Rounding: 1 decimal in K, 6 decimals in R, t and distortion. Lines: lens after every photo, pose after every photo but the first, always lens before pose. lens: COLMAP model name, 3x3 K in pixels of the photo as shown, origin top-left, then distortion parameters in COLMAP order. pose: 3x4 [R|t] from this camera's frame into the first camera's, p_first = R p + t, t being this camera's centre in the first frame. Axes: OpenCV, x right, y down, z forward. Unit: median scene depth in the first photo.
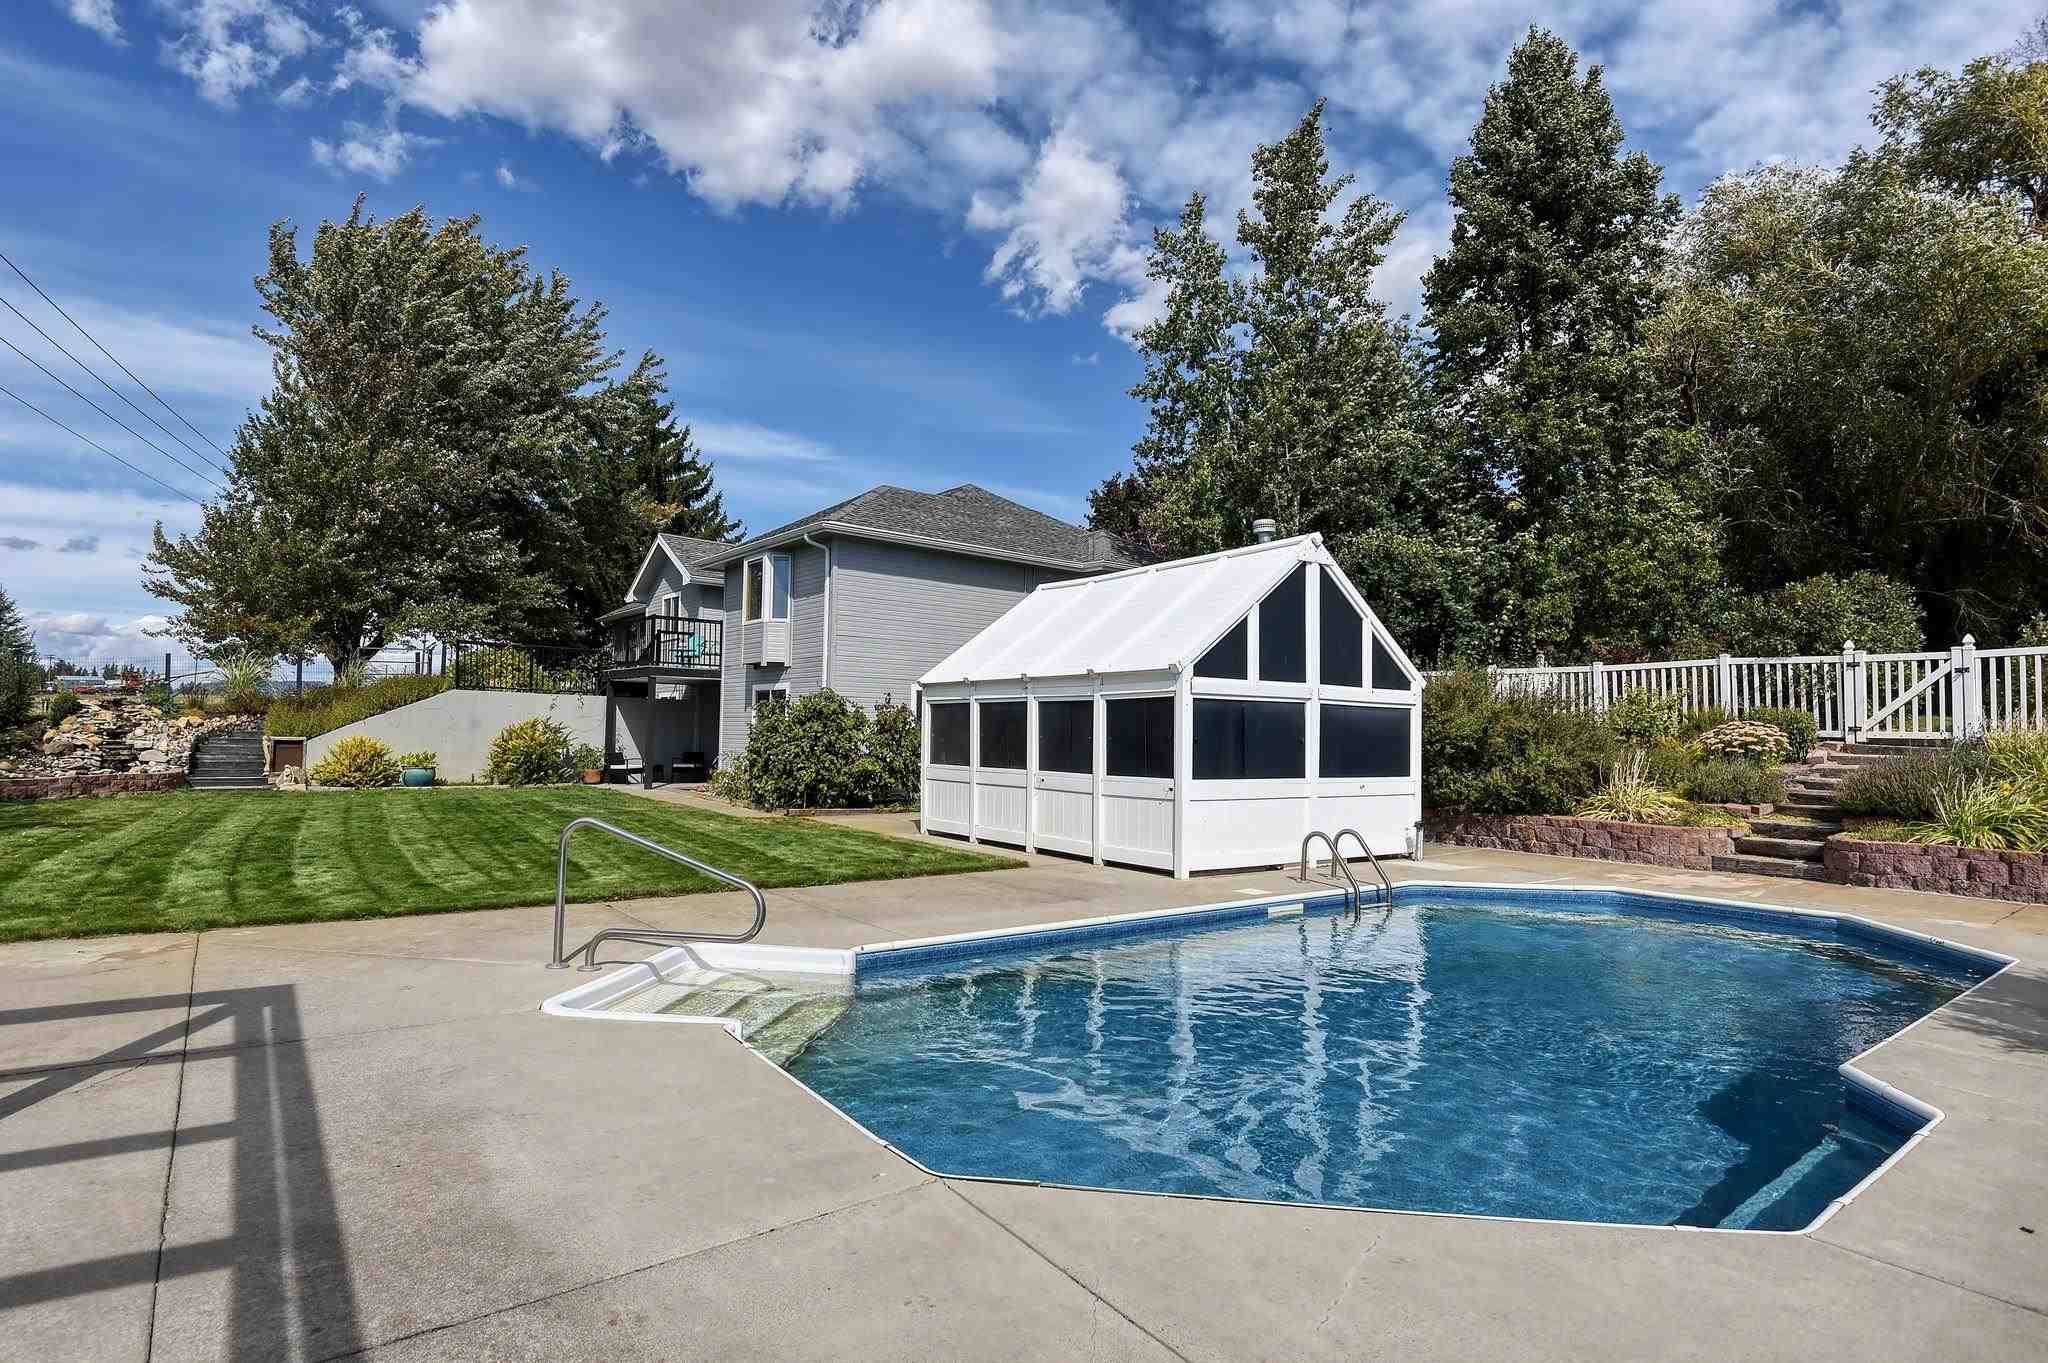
lens RADIAL K [[1017.9, 0, 1020.5], [0, 1017.9, 695.2], [0, 0, 1]] dist [-0.028389, -0.000691]
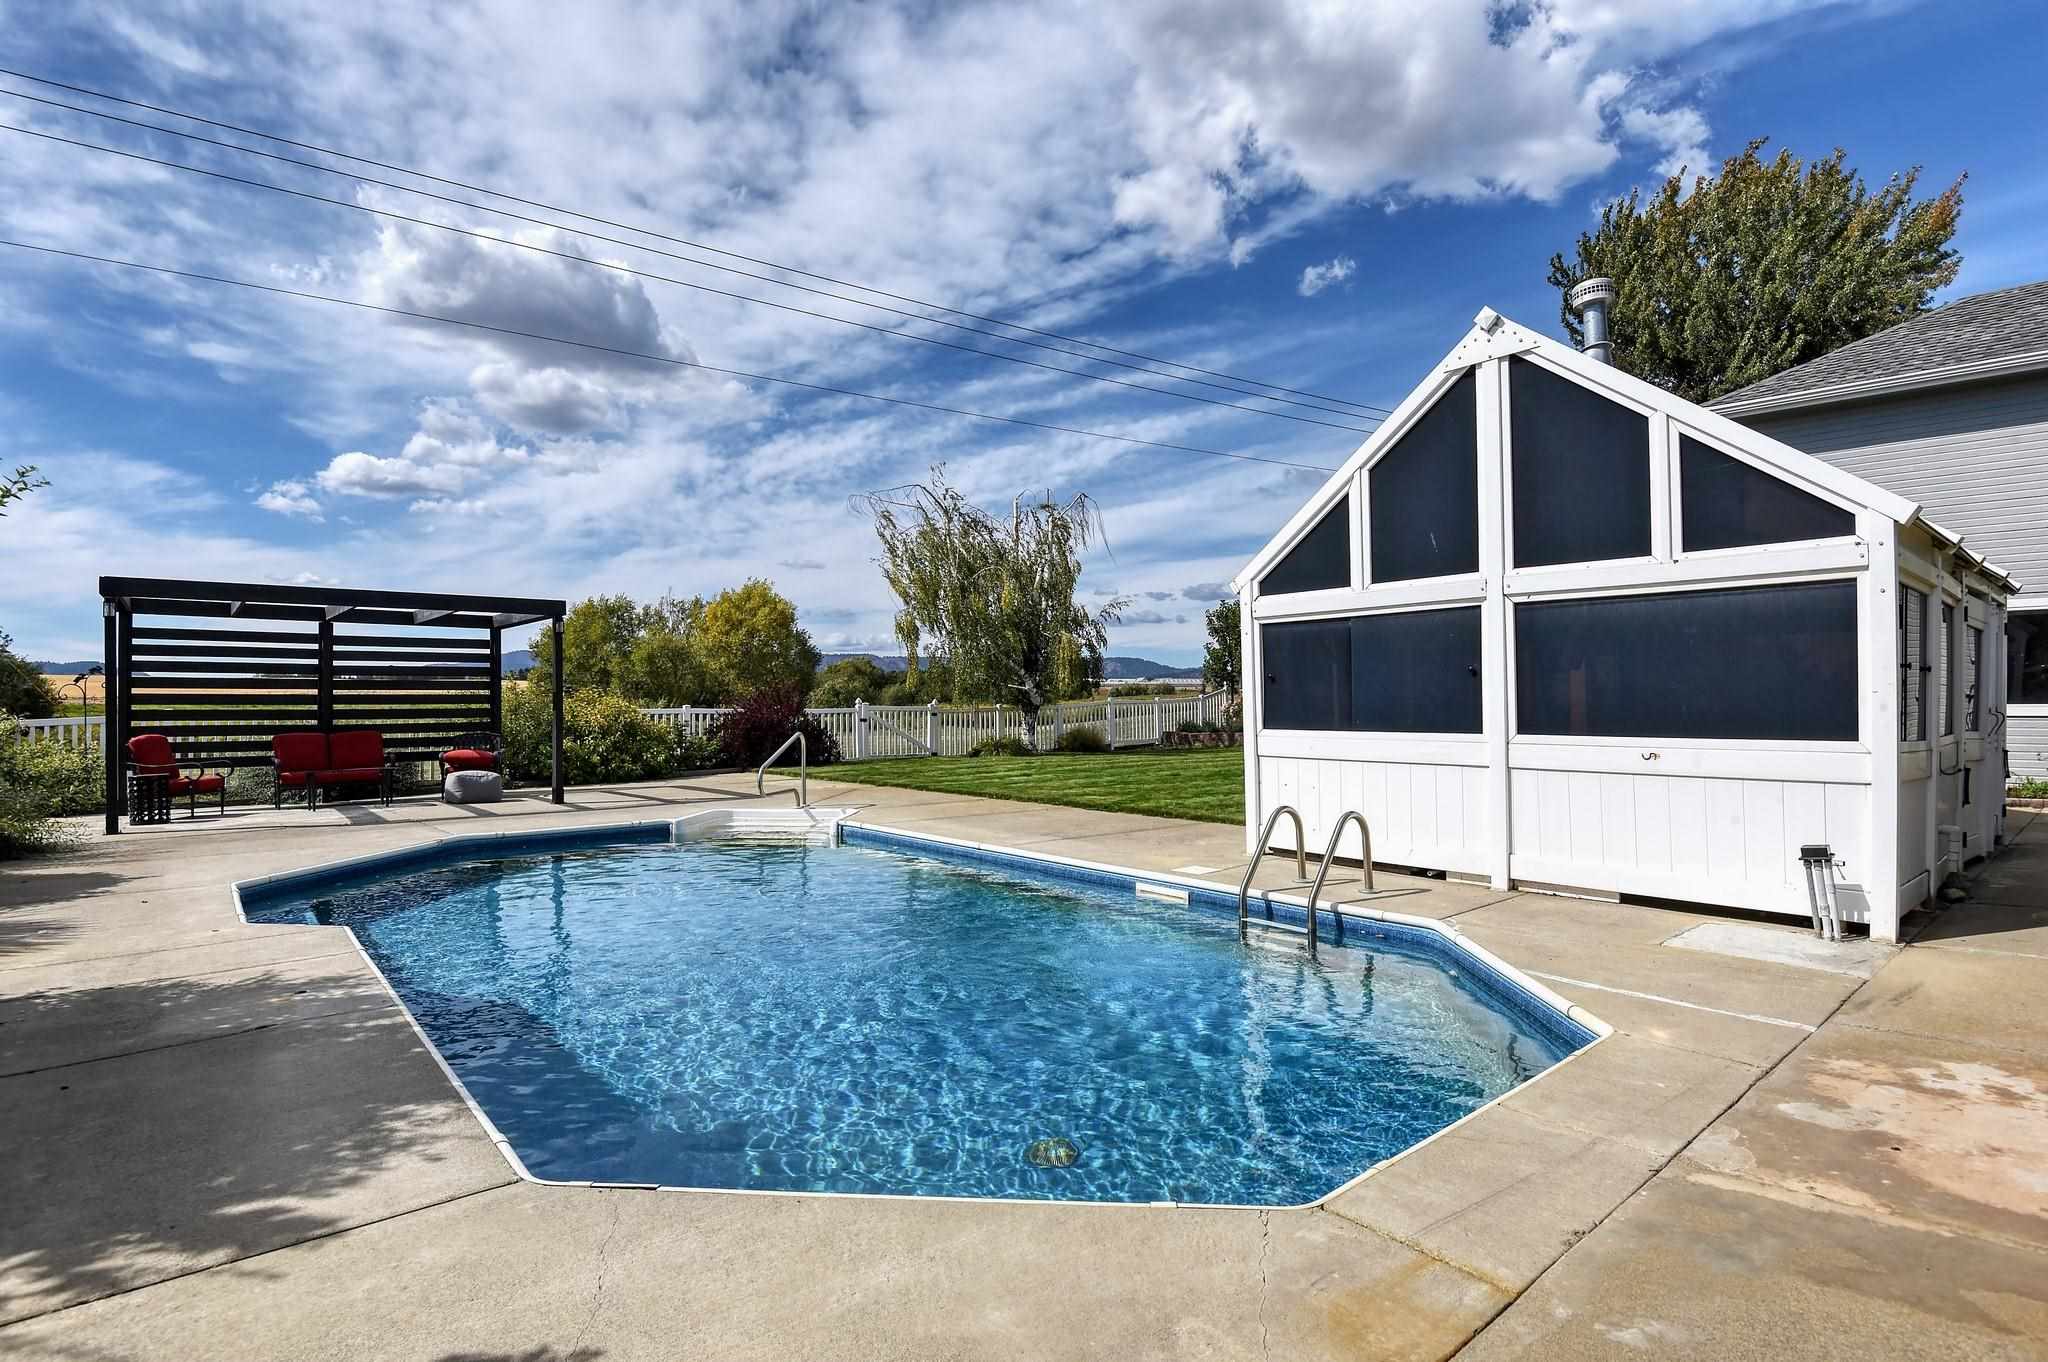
lens RADIAL K [[1017.9, 0, 1020.1], [0, 1017.9, 691.8], [0, 0, 1]] dist [-0.028389, -0.000691]
pose [[0.057868, -0.020971, -0.998104, 0.622019], [0.052753, 0.998447, -0.017920, 0.039563], [0.996930, -0.051616, 0.058884, 0.512976]]
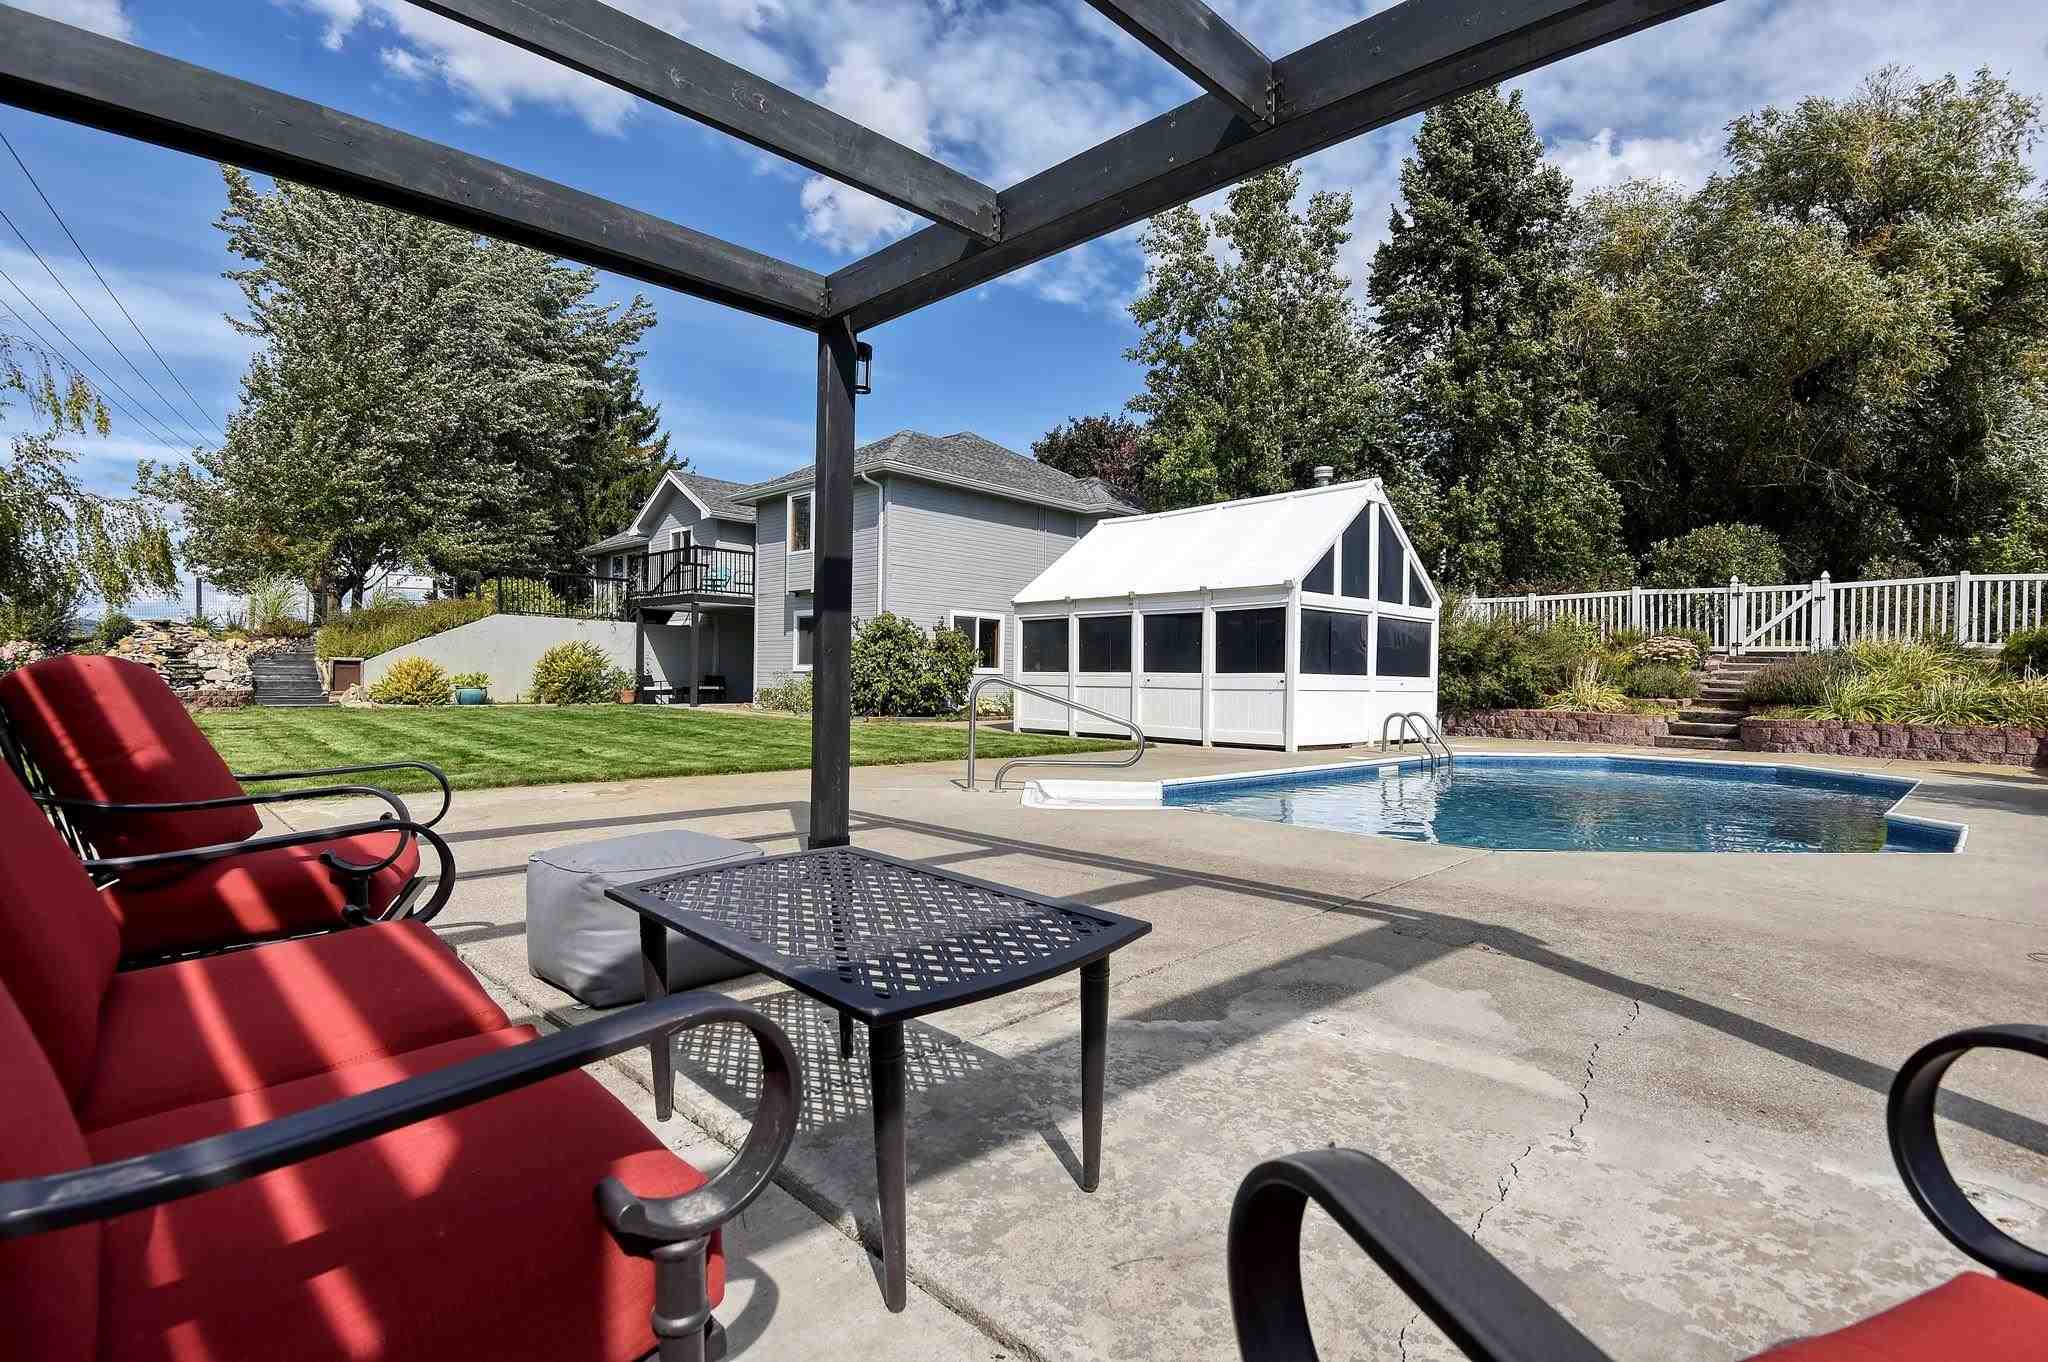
lens RADIAL K [[968.7, 0, 1022.4], [0, 968.7, 684.7], [0, 0, 1]] dist [-0.028903, -0.004255]
pose [[0.991617, -0.002998, 0.129178, -0.216638], [-0.003070, 0.998902, 0.046748, 0.028359], [-0.129176, -0.046752, 0.990519, -0.091566]]
